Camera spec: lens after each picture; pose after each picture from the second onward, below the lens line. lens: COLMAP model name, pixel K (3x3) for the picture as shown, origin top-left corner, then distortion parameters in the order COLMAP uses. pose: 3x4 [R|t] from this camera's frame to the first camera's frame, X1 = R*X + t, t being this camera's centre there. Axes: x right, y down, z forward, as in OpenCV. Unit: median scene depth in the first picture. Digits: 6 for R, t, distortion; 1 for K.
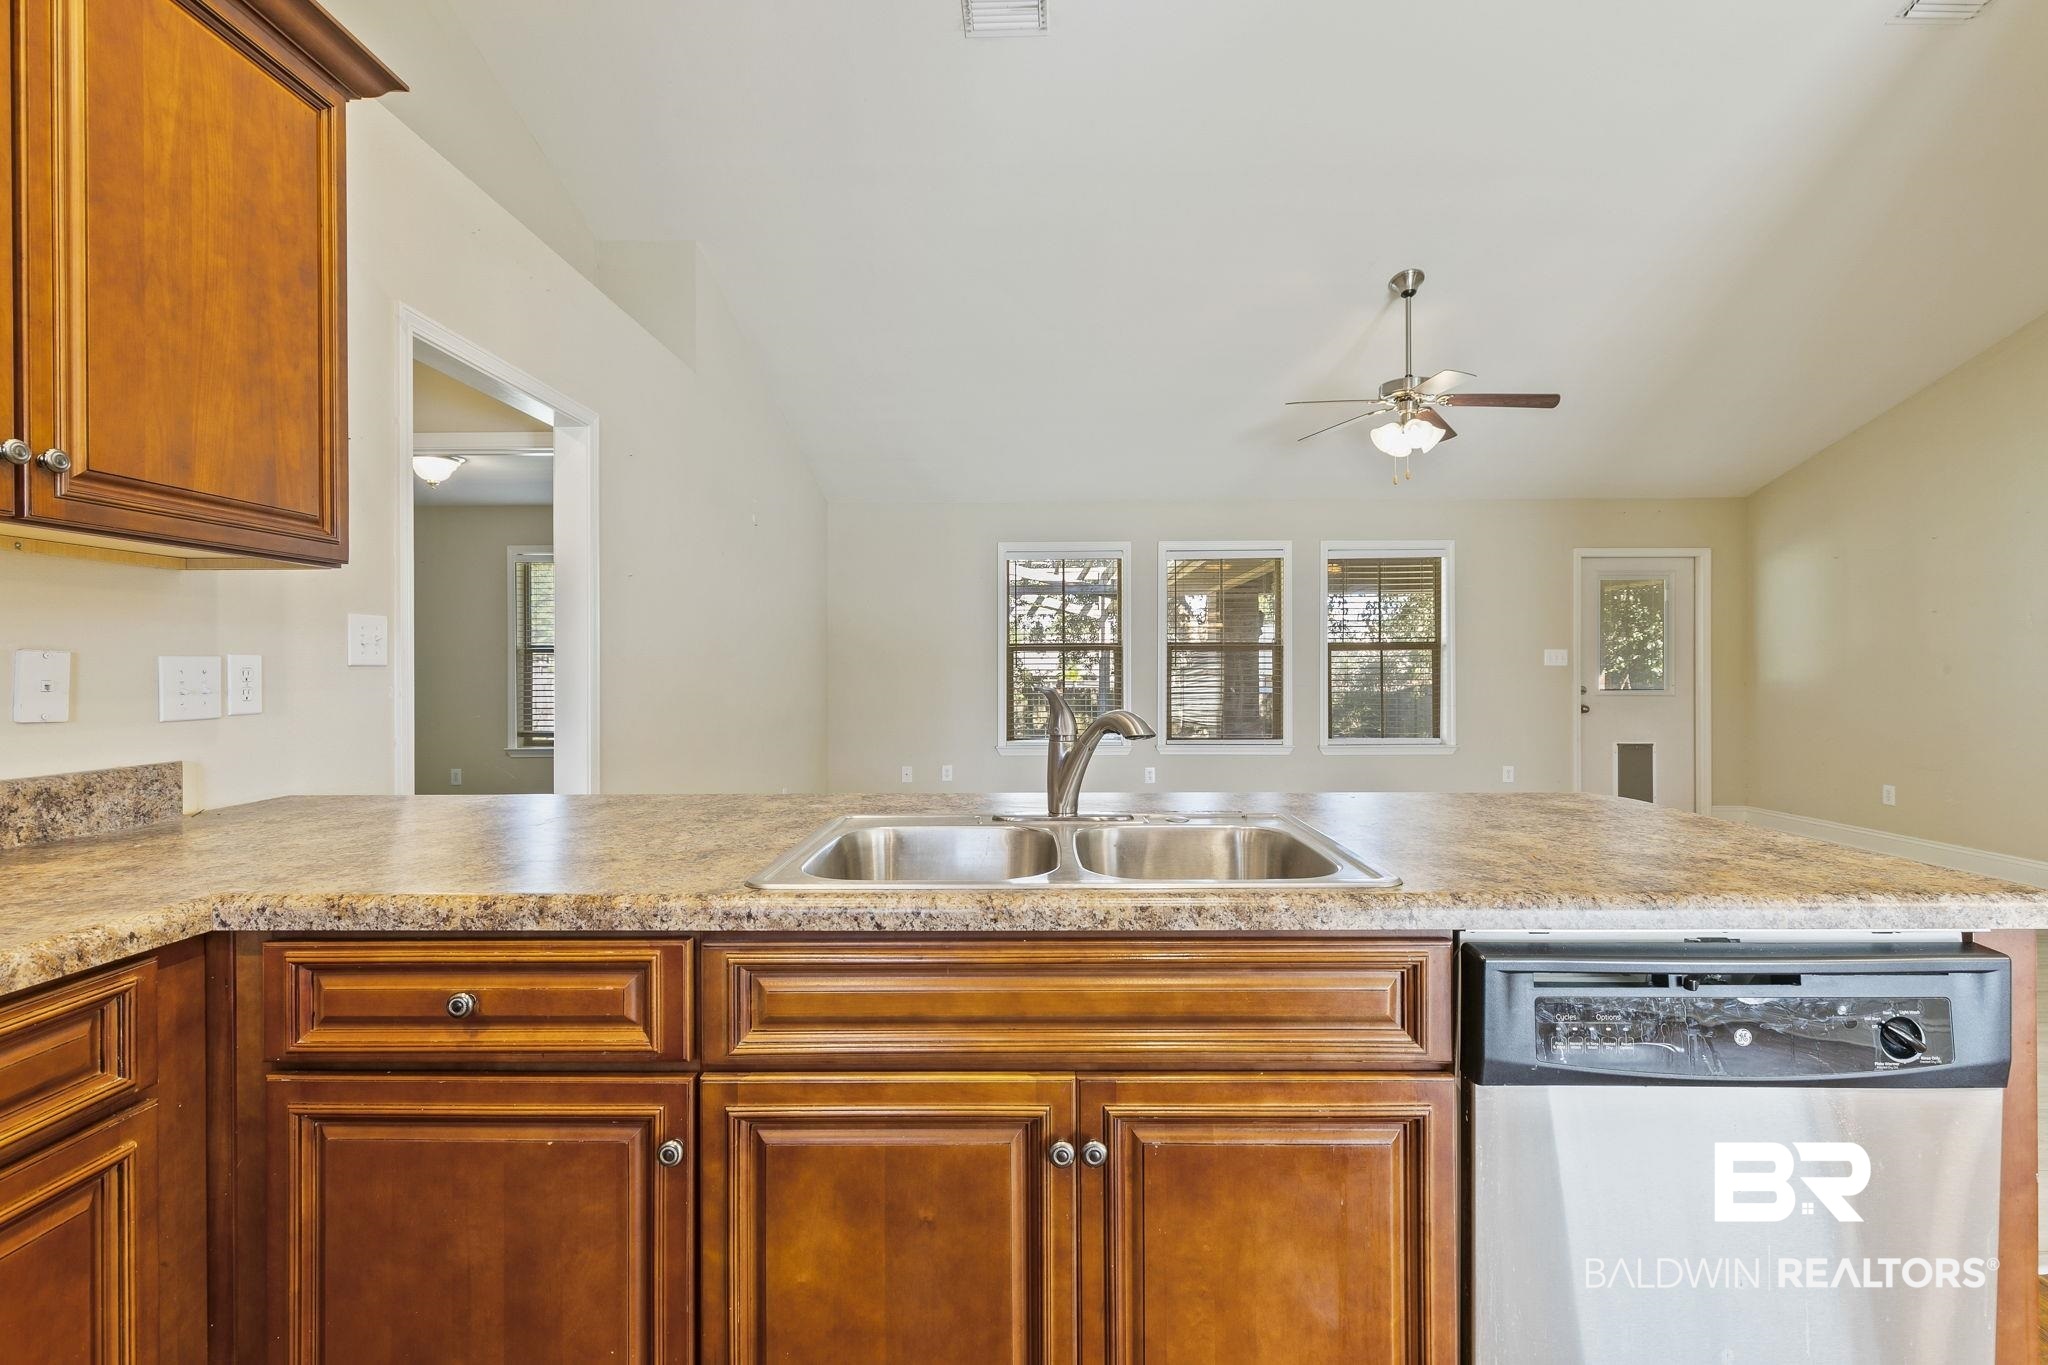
lens RADIAL K [[916.8, 0, 1015.4], [0, 916.8, 668.4], [0, 0, 1]] dist [0.002050, 0.000077]
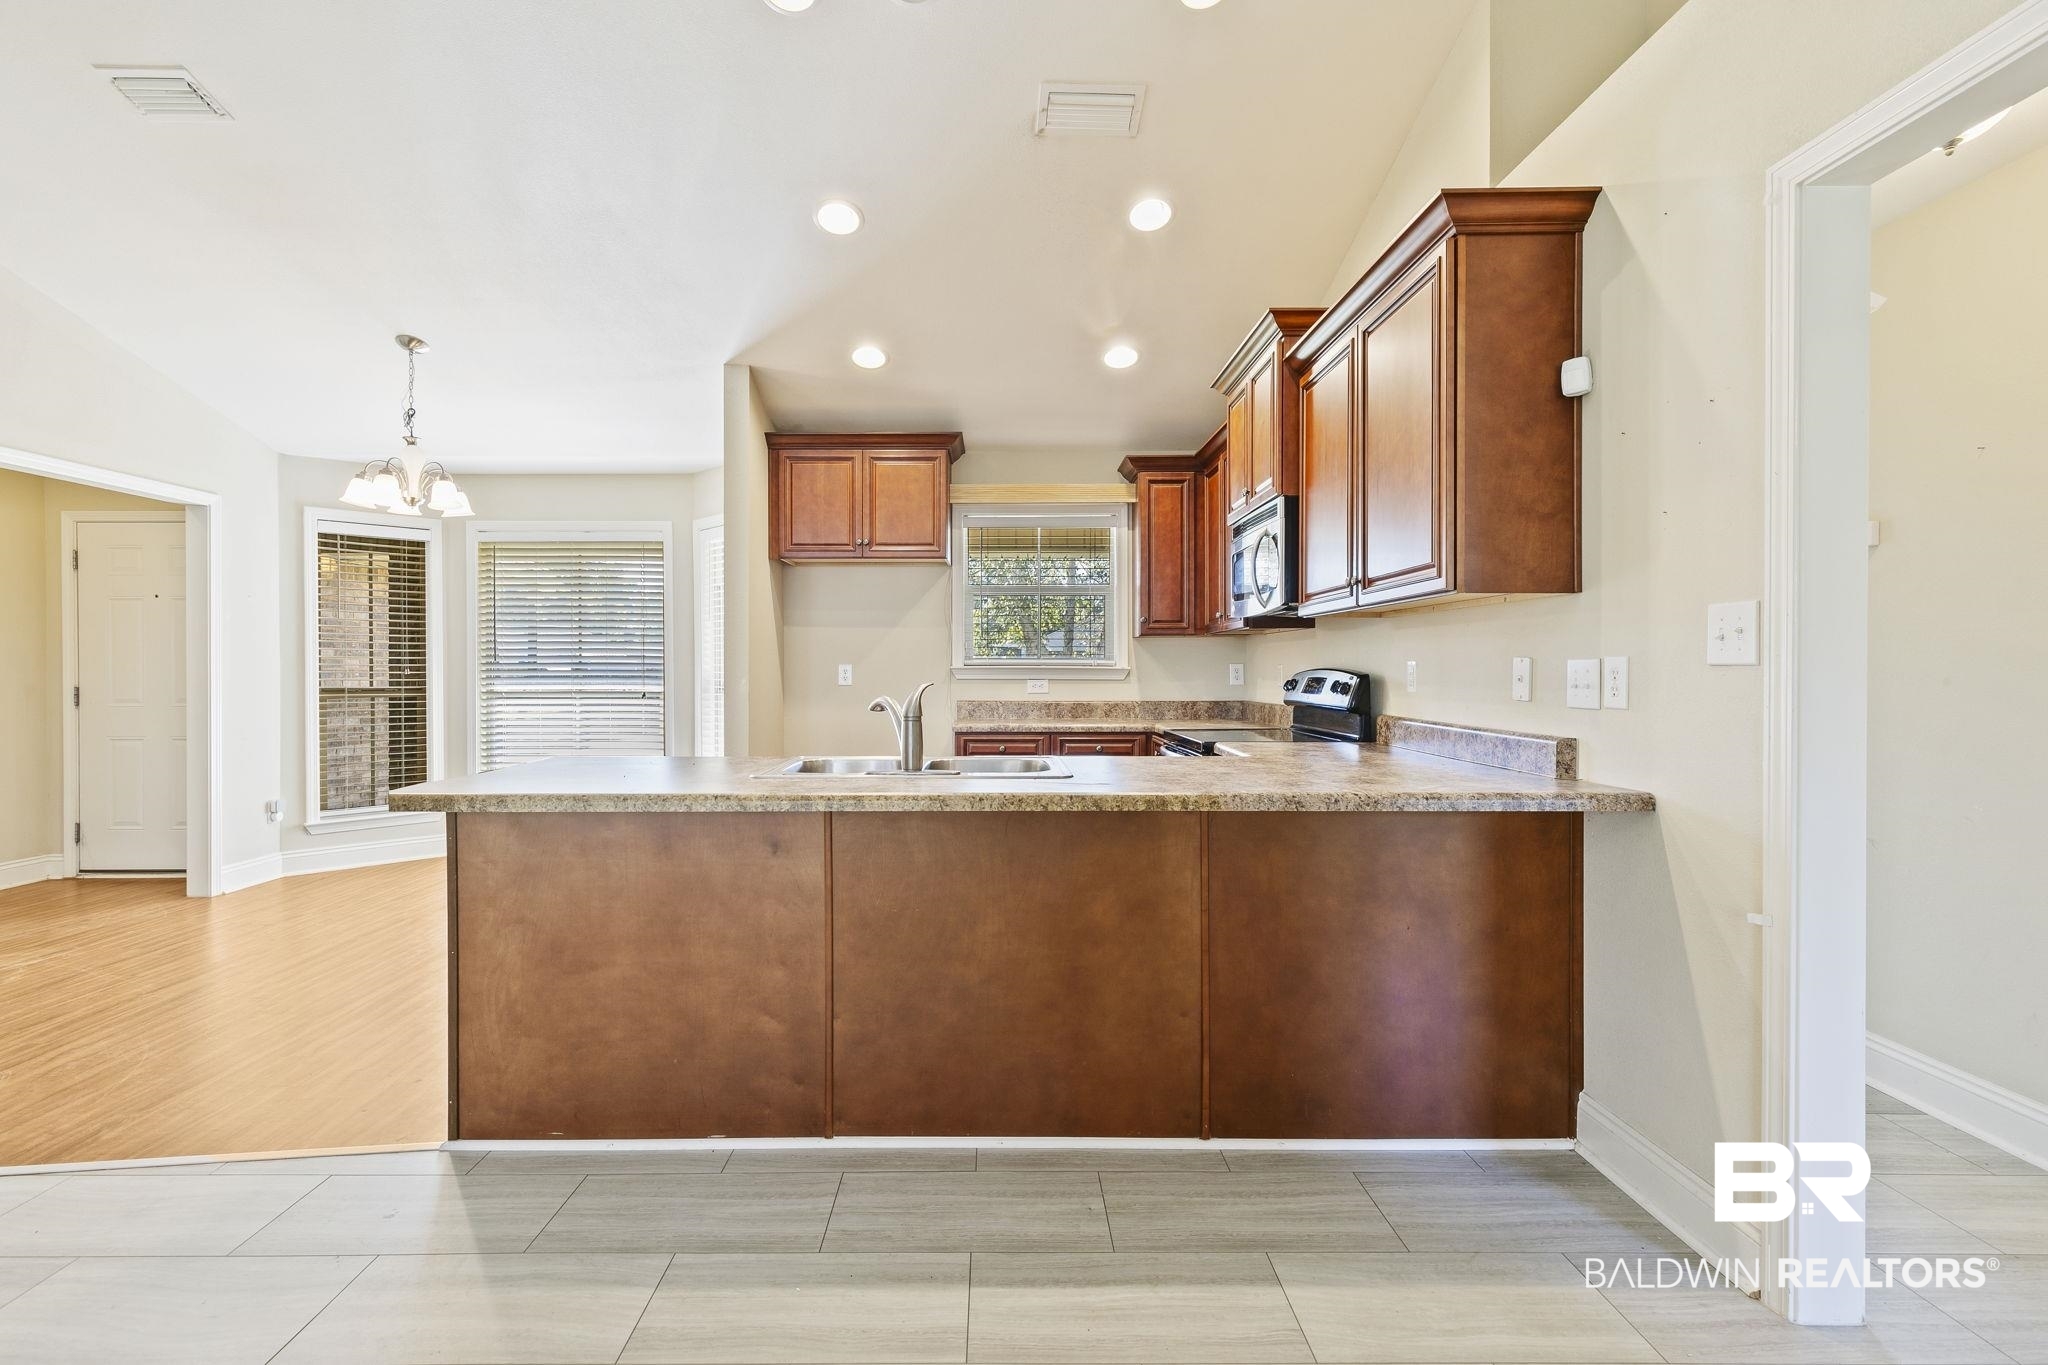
lens RADIAL K [[955.4, 0, 1024.0], [0, 955.4, 682.5], [0, 0, 1]] dist [0.000563, -0.000034]
pose [[-0.999131, 0.006183, -0.041219, -0.094336], [0.005541, 0.999862, 0.015662, -0.007696], [0.041310, 0.015420, -0.999027, 3.334874]]
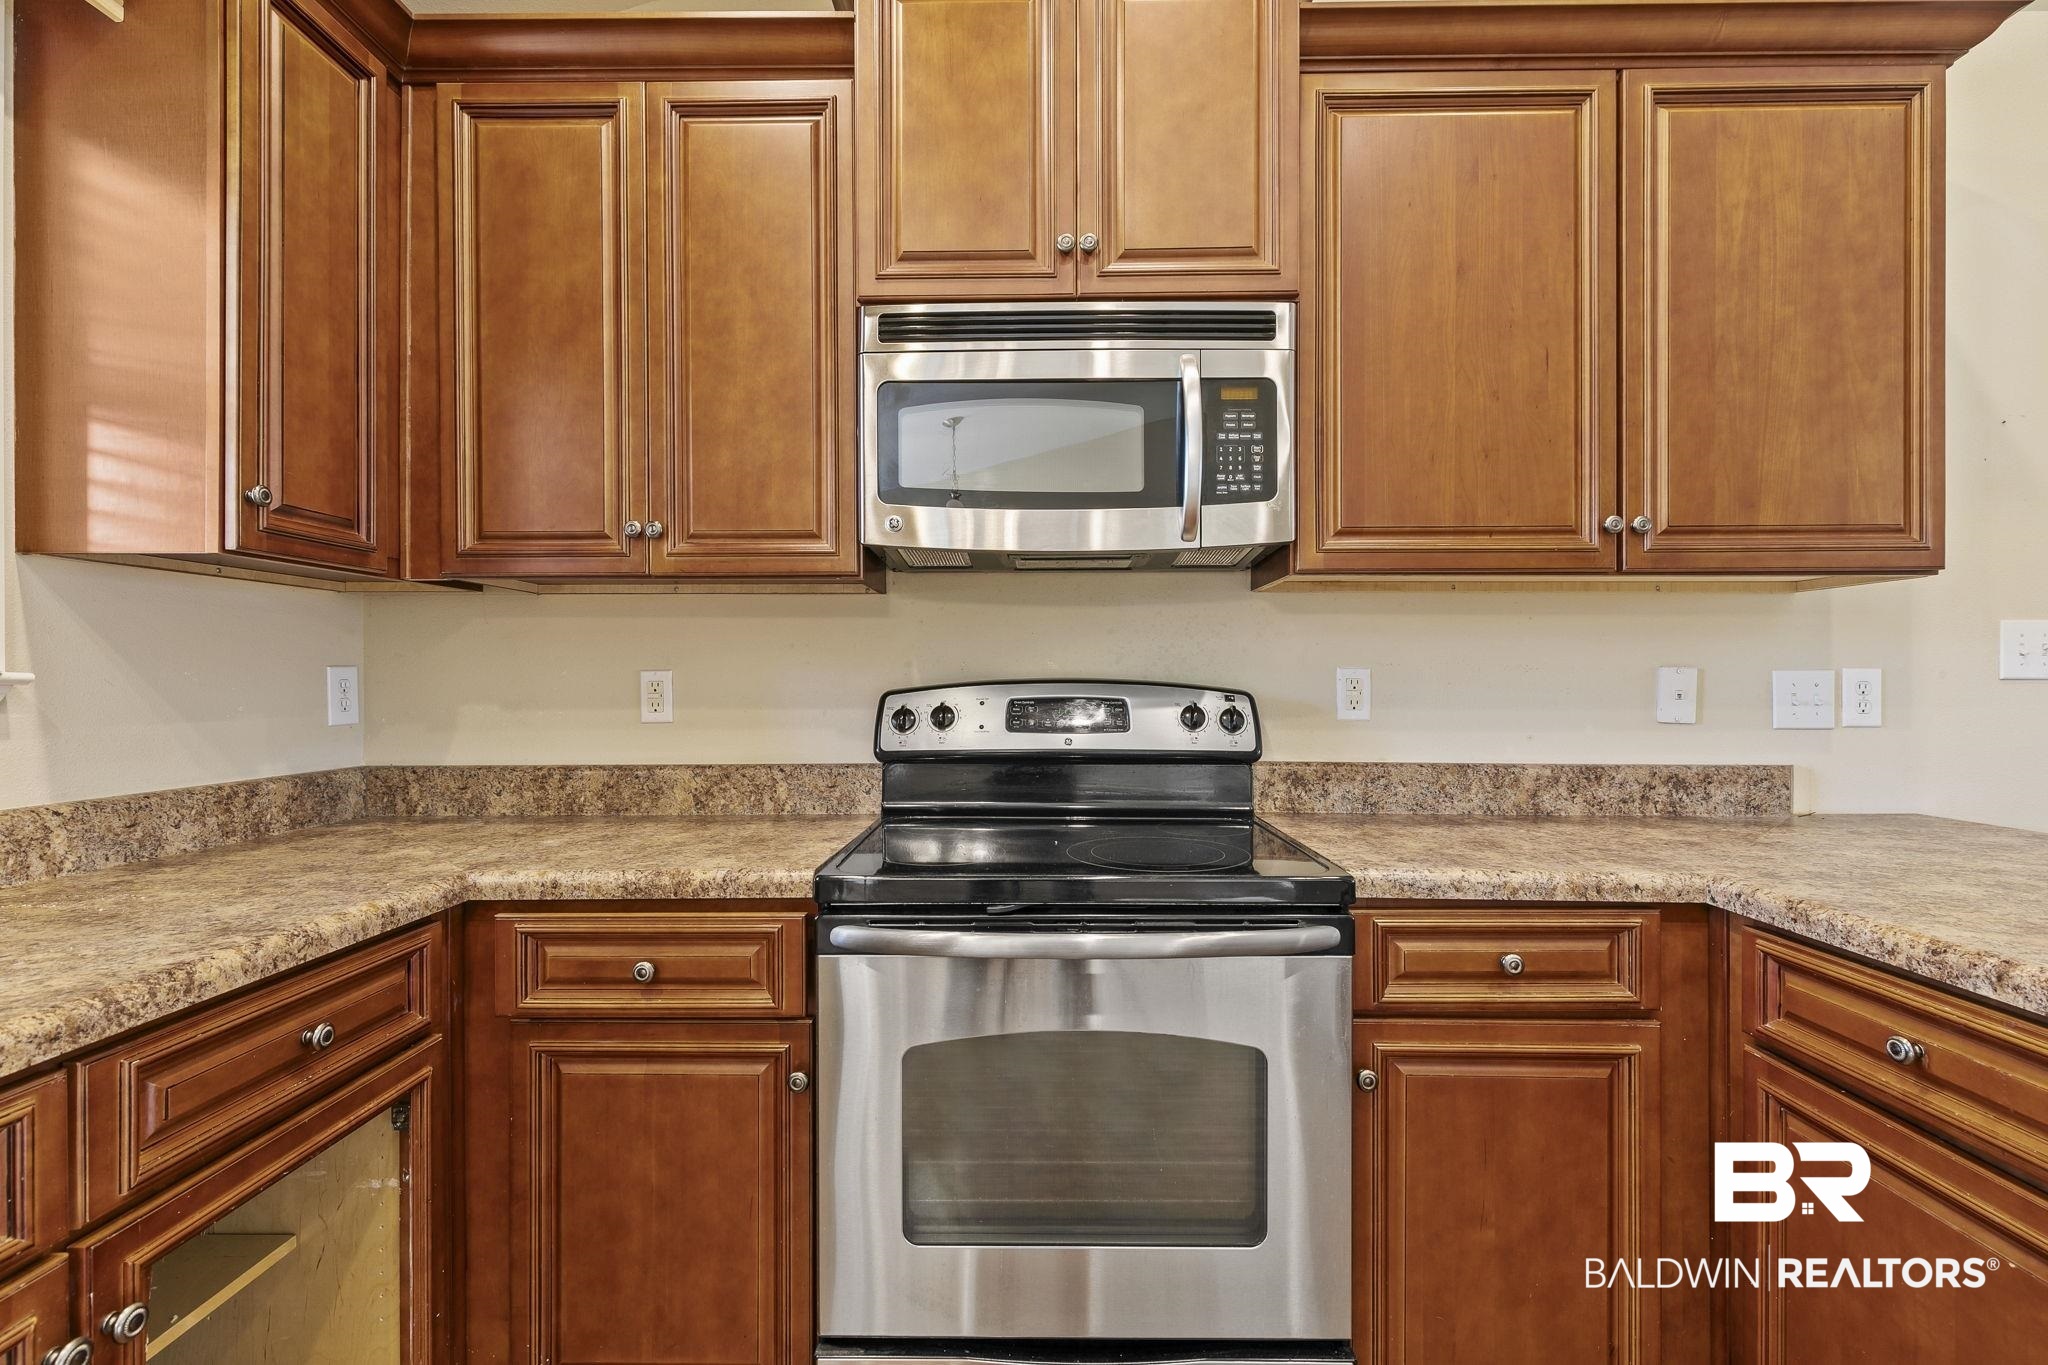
lens RADIAL K [[903.0, 0, 1024.0], [0, 903.0, 682.5], [0, 0, 1]] dist [-0.000903, 0.000097]
pose [[0.001529, 0.005005, -0.999986, 0.252693], [-0.002497, 0.999984, 0.005001, -0.002483], [0.999996, 0.002489, 0.001542, 0.102803]]
